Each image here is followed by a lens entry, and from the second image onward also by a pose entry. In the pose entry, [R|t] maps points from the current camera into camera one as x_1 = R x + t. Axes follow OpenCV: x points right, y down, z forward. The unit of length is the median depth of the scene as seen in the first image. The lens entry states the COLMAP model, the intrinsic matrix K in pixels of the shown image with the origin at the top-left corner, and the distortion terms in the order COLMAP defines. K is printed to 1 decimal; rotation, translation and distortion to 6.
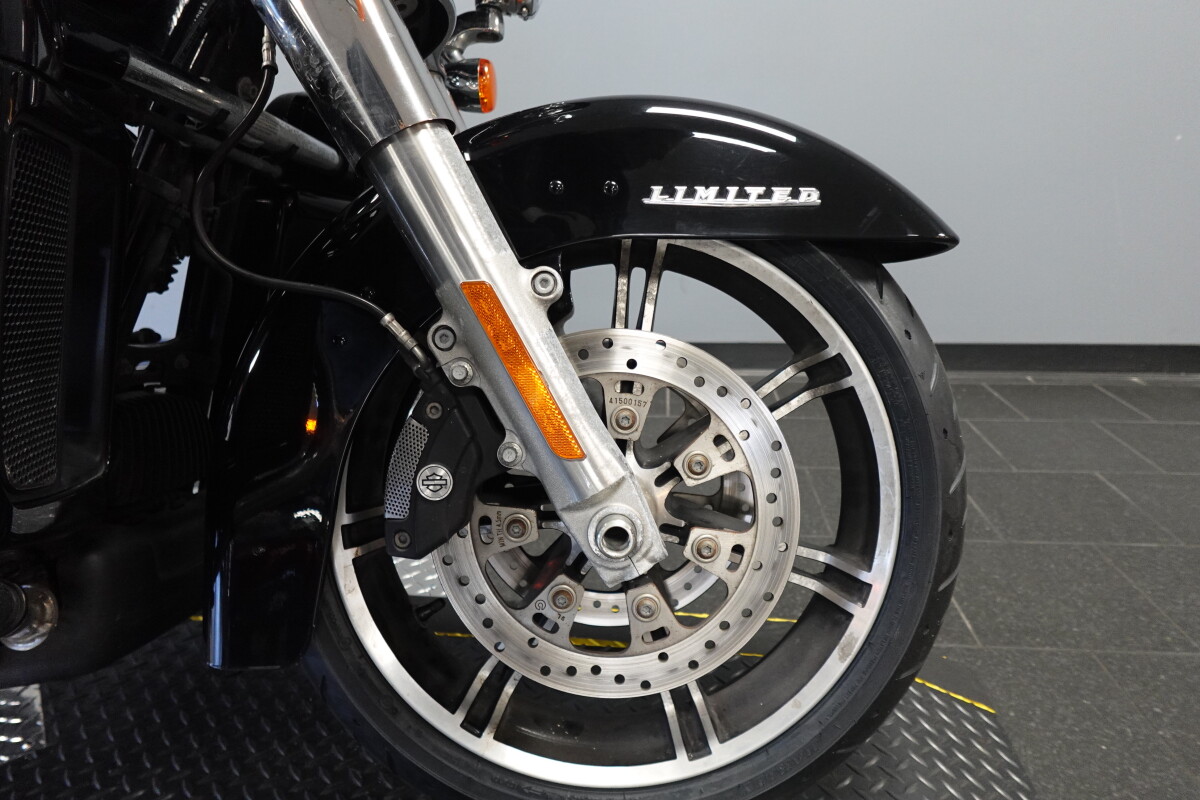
lens RADIAL K [[725.4, 0, 600.0], [0, 725.4, 400.0], [0, 0, 1]] dist [0.000256, -0.000523]
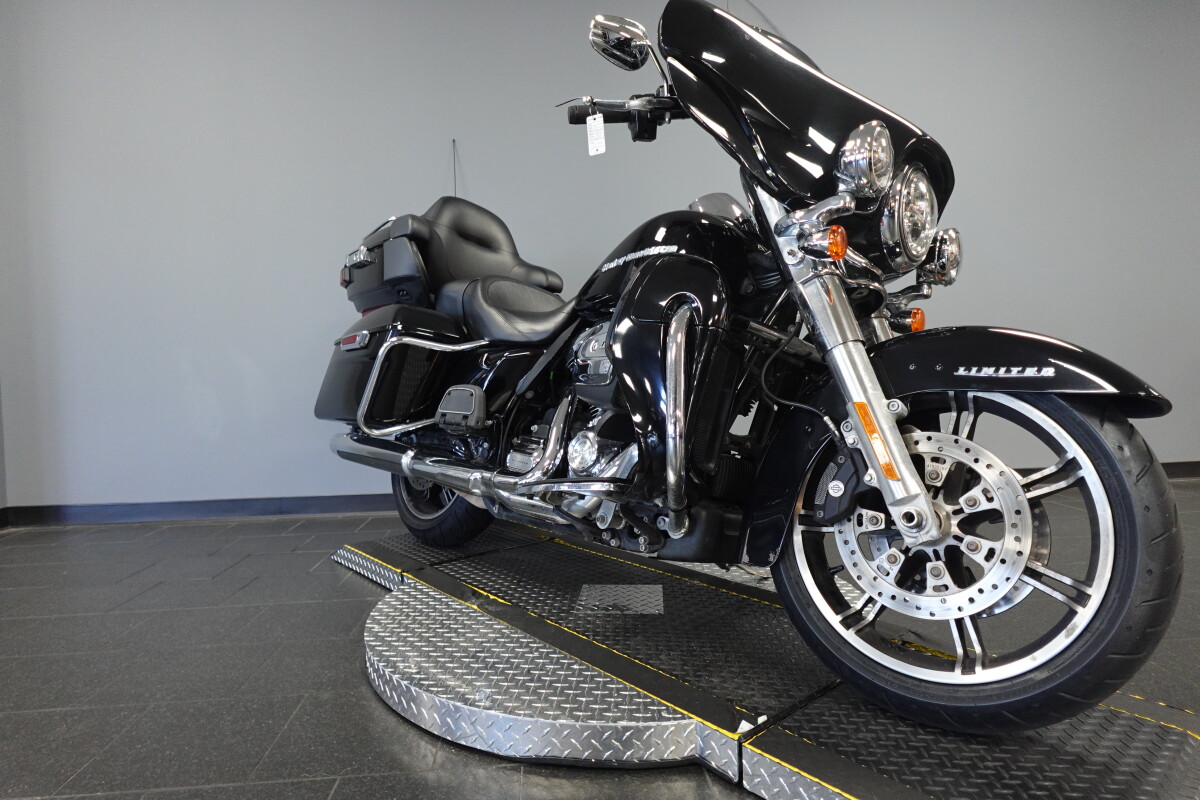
lens RADIAL K [[682.0, 0, 598.2], [0, 682.0, 369.0], [0, 0, 1]] dist [-0.001598, -0.001720]
pose [[0.729832, 0.000418, -0.683626, 0.653117], [-0.219446, 0.947221, -0.233700, 0.397532], [0.647447, 0.320581, 0.691404, -1.030549]]
